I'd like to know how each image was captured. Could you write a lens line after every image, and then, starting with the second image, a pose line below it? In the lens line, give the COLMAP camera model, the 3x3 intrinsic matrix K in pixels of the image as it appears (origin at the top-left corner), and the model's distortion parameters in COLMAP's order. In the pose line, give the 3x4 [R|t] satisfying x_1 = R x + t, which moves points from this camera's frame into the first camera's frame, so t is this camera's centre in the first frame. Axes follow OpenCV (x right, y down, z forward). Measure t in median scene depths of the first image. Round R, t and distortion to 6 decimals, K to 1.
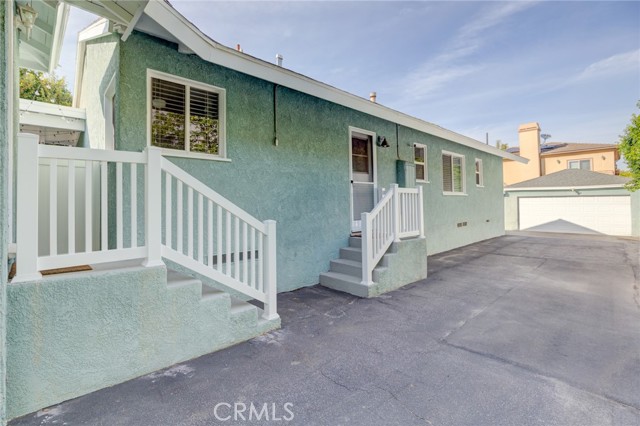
lens RADIAL K [[305.1, 0, 320.0], [0, 305.1, 213.0], [0, 0, 1]] dist [0.002099, 0.000520]
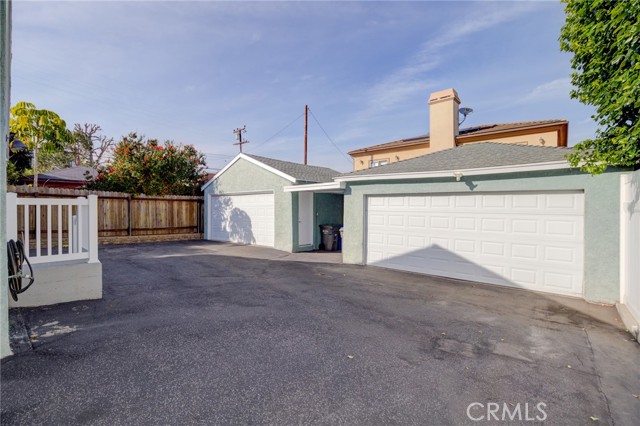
lens RADIAL K [[296.3, 0, 320.0], [0, 296.3, 213.0], [0, 0, 1]] dist [-0.002567, -0.000338]
pose [[0.995762, 0.019312, 0.089912, 0.352361], [-0.017984, 0.999717, -0.015552, -0.010099], [-0.090187, 0.013869, 0.995828, 0.357648]]
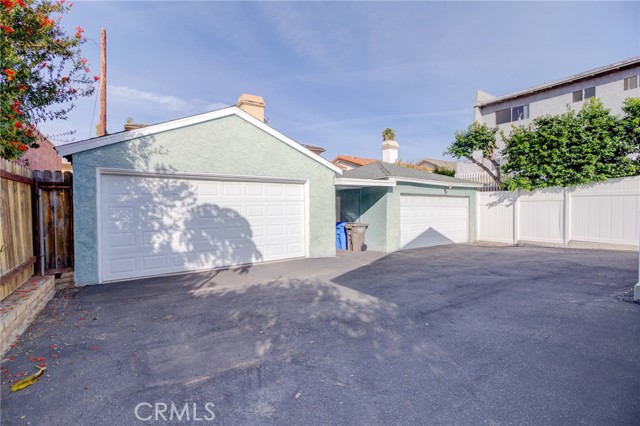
lens RADIAL K [[296.3, 0, 320.0], [0, 296.3, 213.0], [0, 0, 1]] dist [-0.002567, -0.000338]
pose [[0.171709, -0.009763, 0.985099, 0.041161], [0.025405, 0.999662, 0.005479, -0.014152], [-0.984820, 0.024086, 0.171899, 0.691342]]
